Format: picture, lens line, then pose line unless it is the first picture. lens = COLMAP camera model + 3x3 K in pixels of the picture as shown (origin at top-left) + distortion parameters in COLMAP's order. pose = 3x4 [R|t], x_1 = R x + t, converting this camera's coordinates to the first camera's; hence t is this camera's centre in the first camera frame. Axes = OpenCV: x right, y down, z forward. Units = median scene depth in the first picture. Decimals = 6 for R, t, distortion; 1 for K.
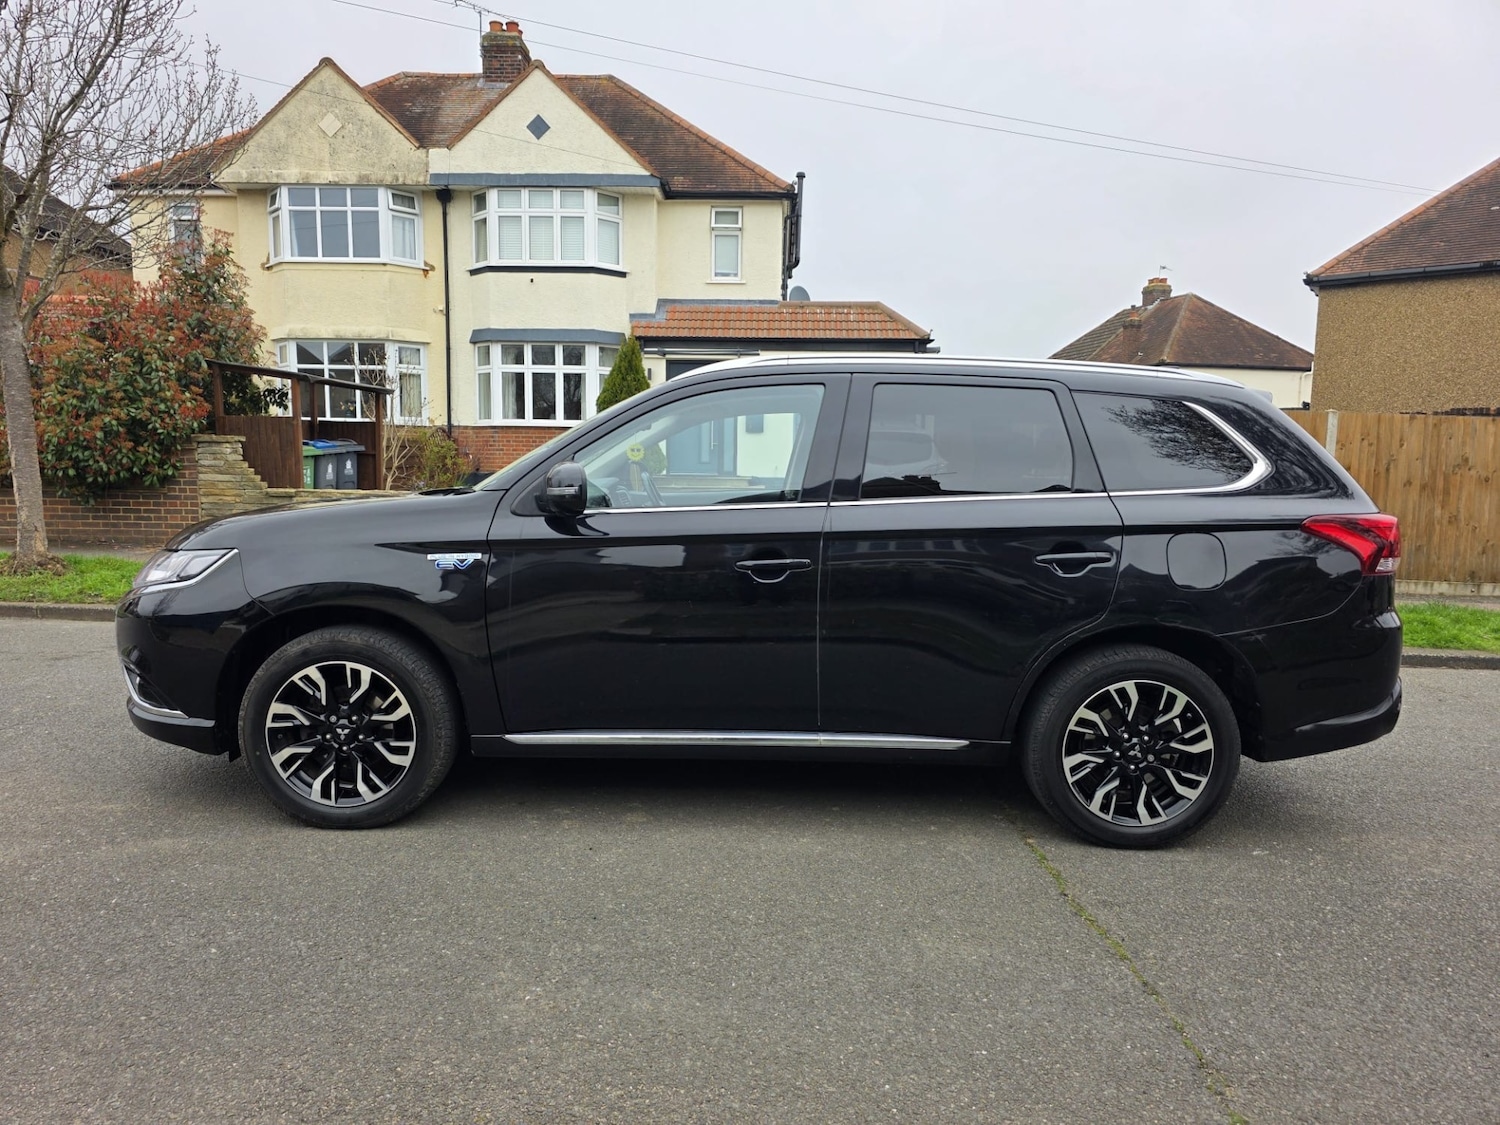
lens RADIAL K [[1000.0, 0, 743.1], [0, 1000.0, 566.8], [0, 0, 1]] dist [0.064001, -0.055256]
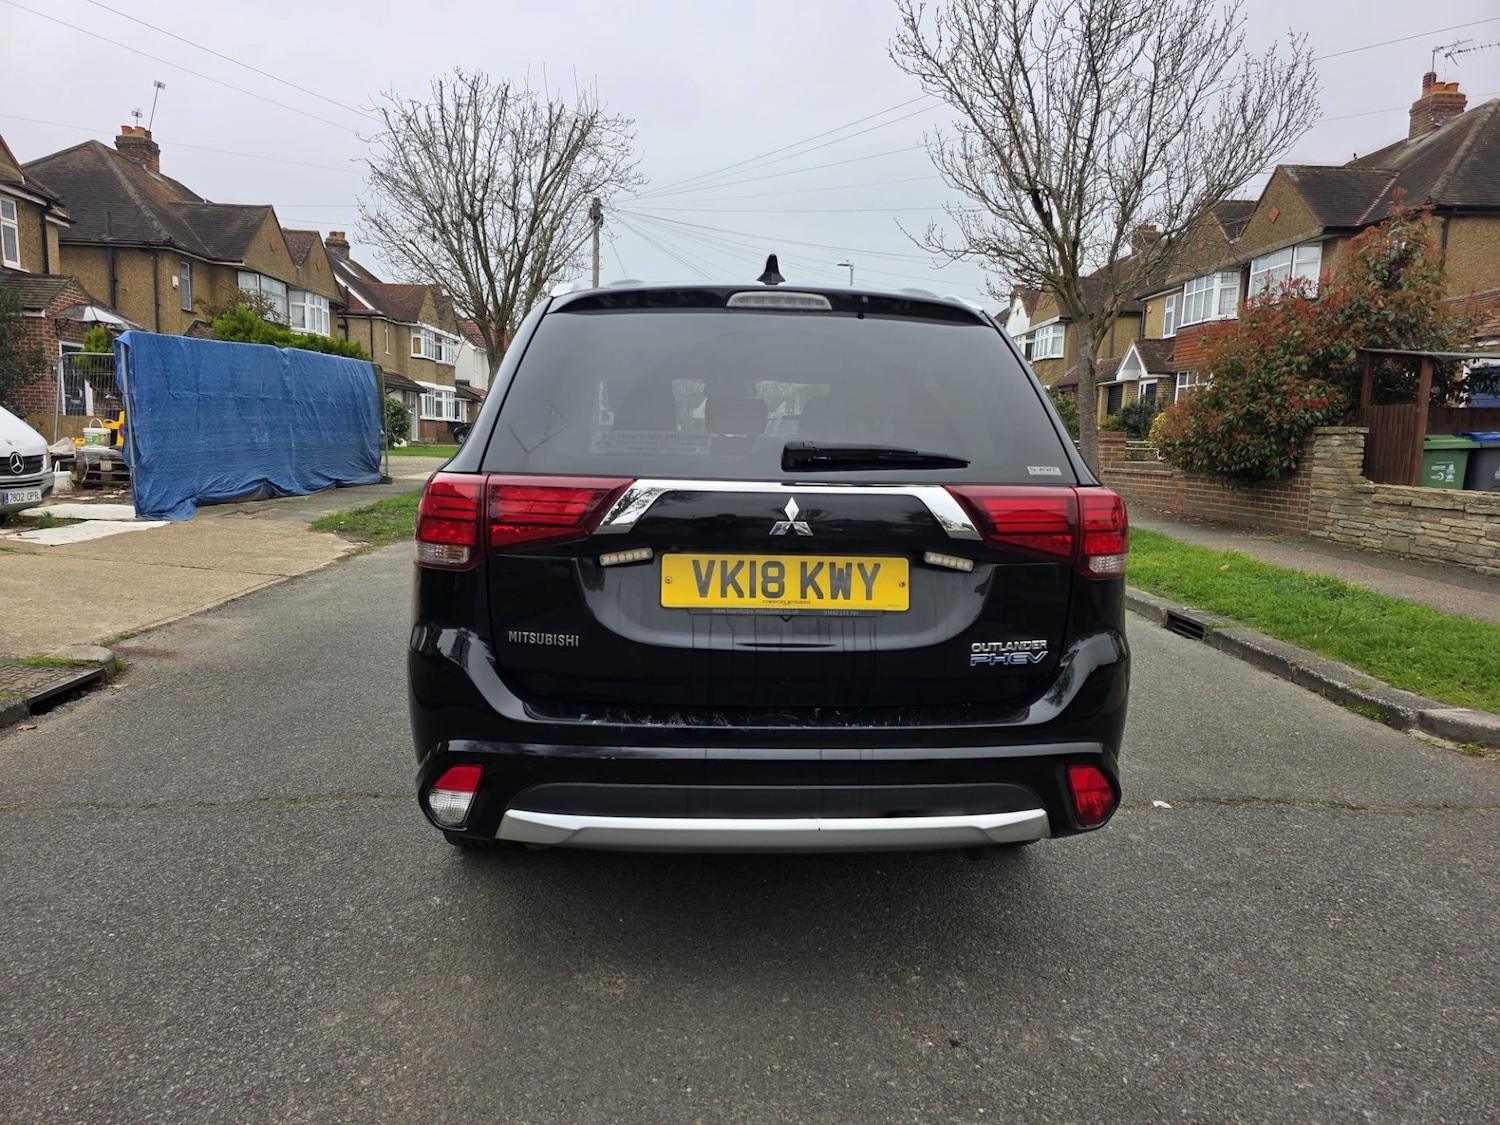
lens RADIAL K [[1000.2, 0, 739.9], [0, 1000.2, 557.5], [0, 0, 1]] dist [0.062902, -0.052669]
pose [[0.069781, 0.106389, -0.991873, 0.402642], [-0.128878, 0.986925, 0.096792, -0.026577], [0.989202, 0.121076, 0.082580, 0.360770]]
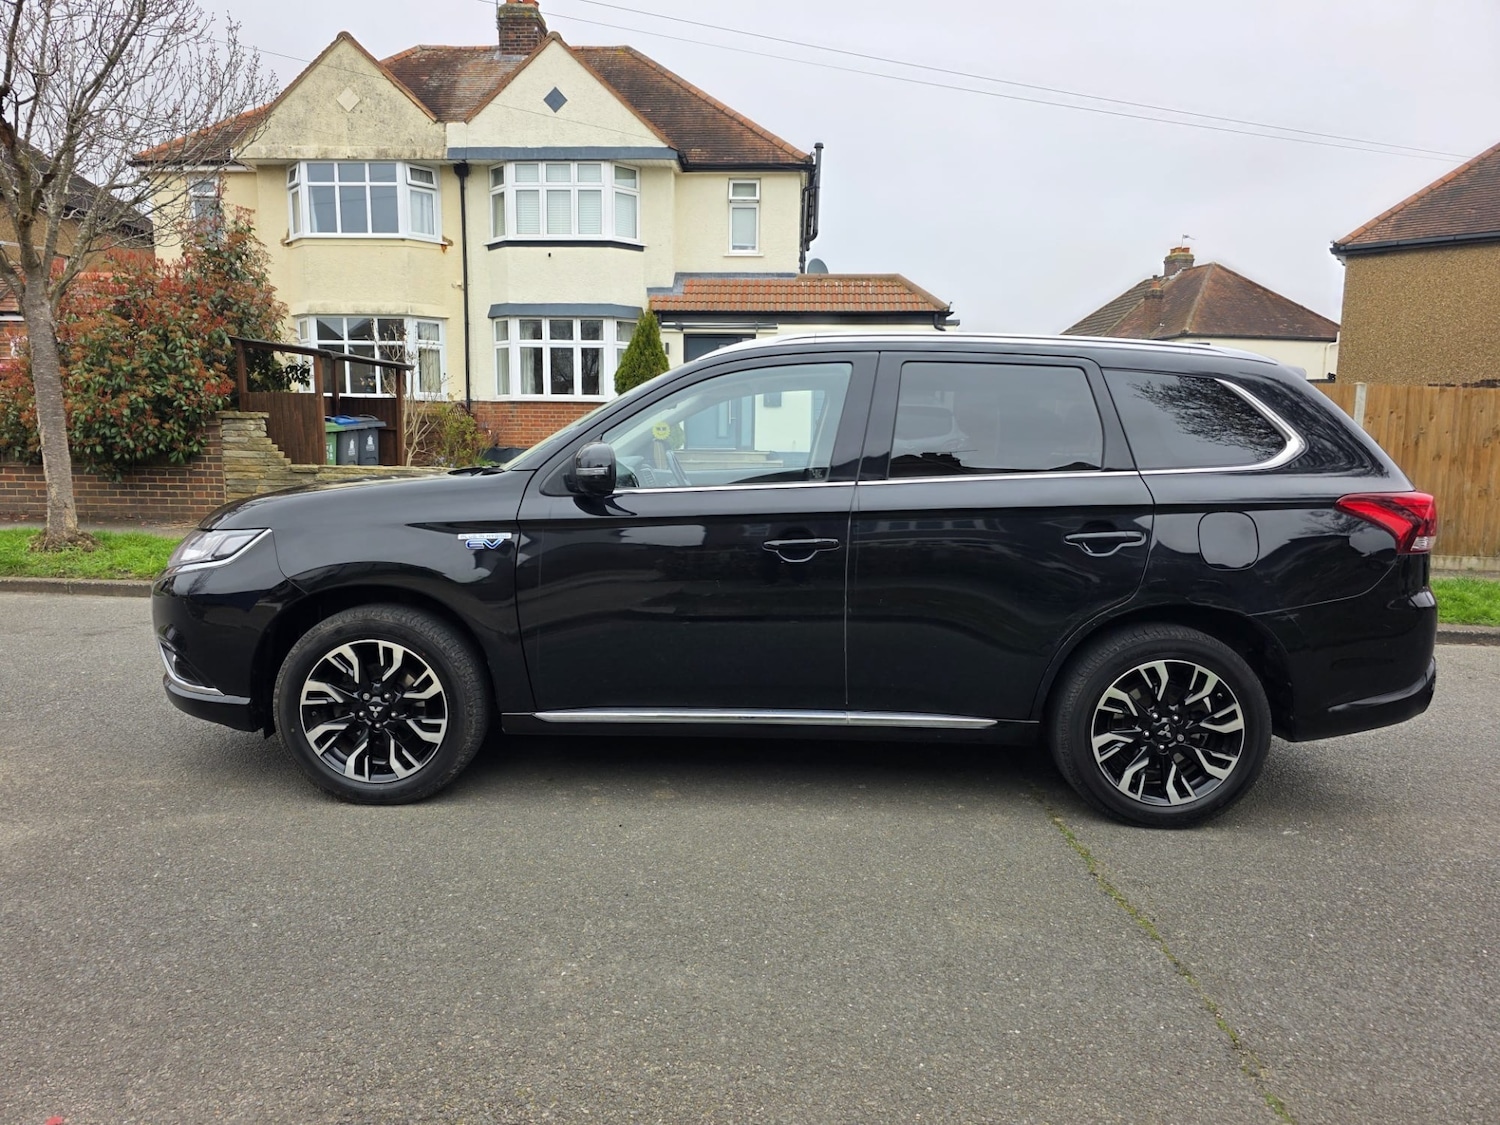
lens RADIAL K [[1000.2, 0, 739.9], [0, 1000.2, 557.5], [0, 0, 1]] dist [0.062902, -0.052669]
pose [[0.999824, -0.000571, -0.018765, -0.003800], [0.000895, 0.999850, 0.017278, -0.001873], [0.018752, -0.017292, 0.999675, -0.000612]]
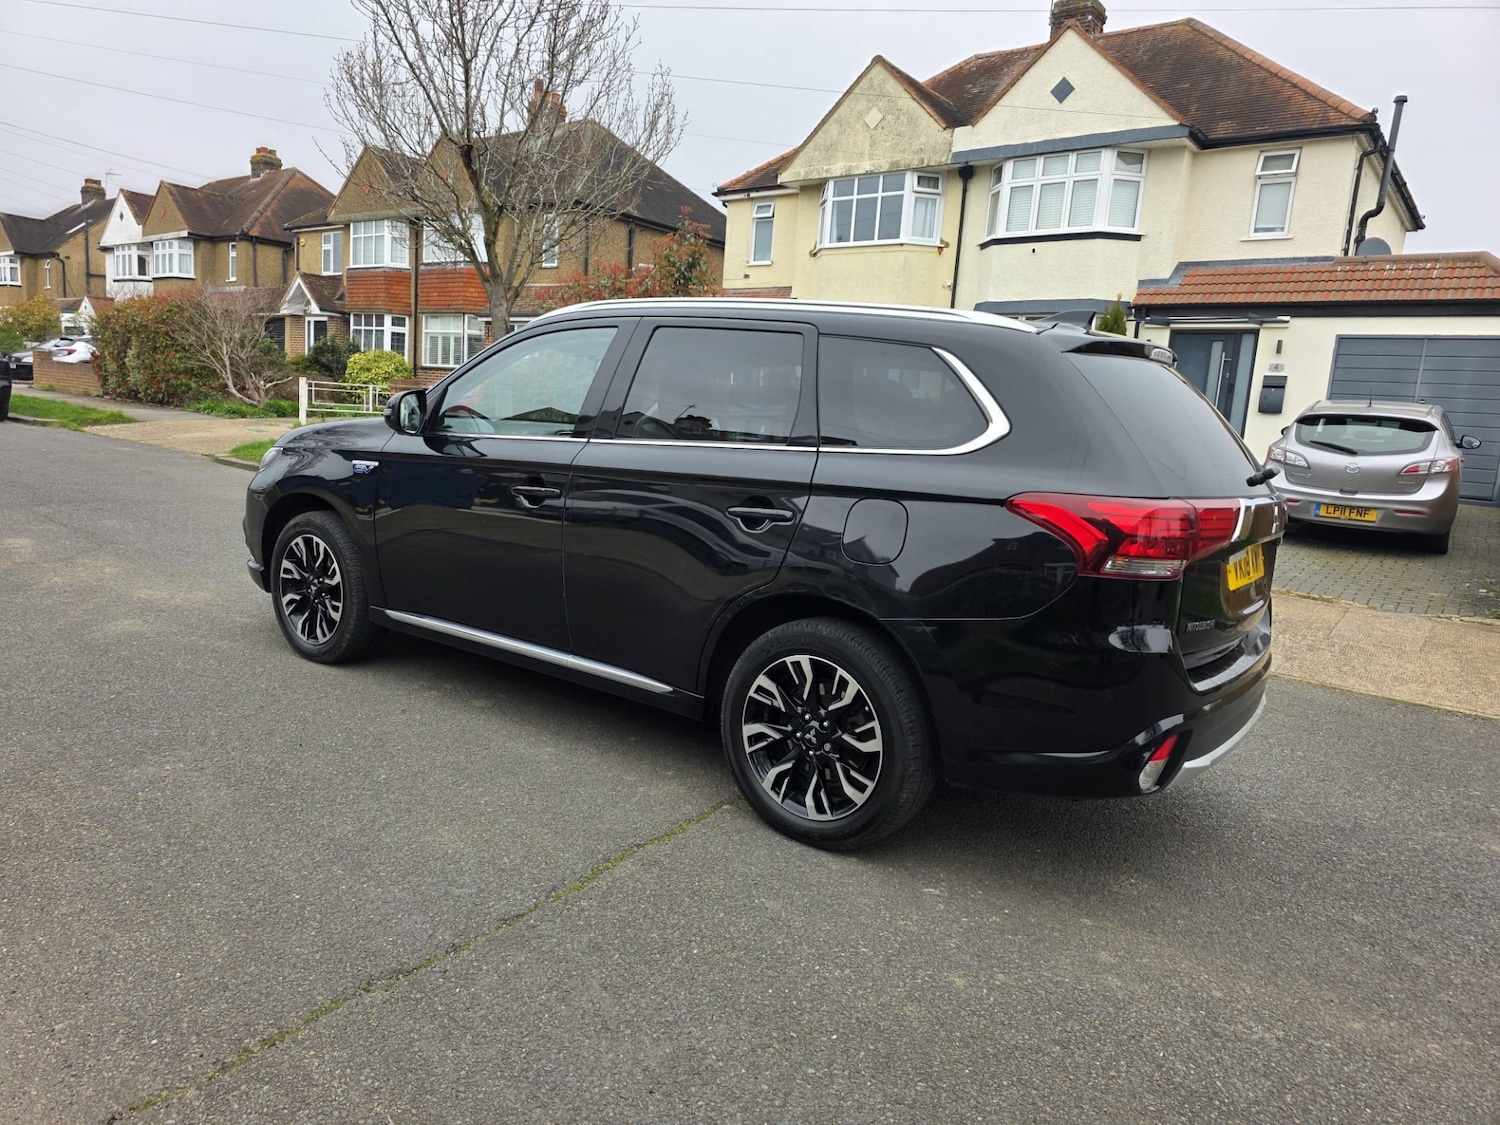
lens RADIAL K [[1000.2, 0, 739.9], [0, 1000.2, 557.5], [0, 0, 1]] dist [0.062902, -0.052669]
pose [[0.805815, 0.124716, -0.578885, 0.262298], [-0.119078, 0.991729, 0.047902, -0.002925], [0.580071, 0.030332, 0.814001, 0.073246]]
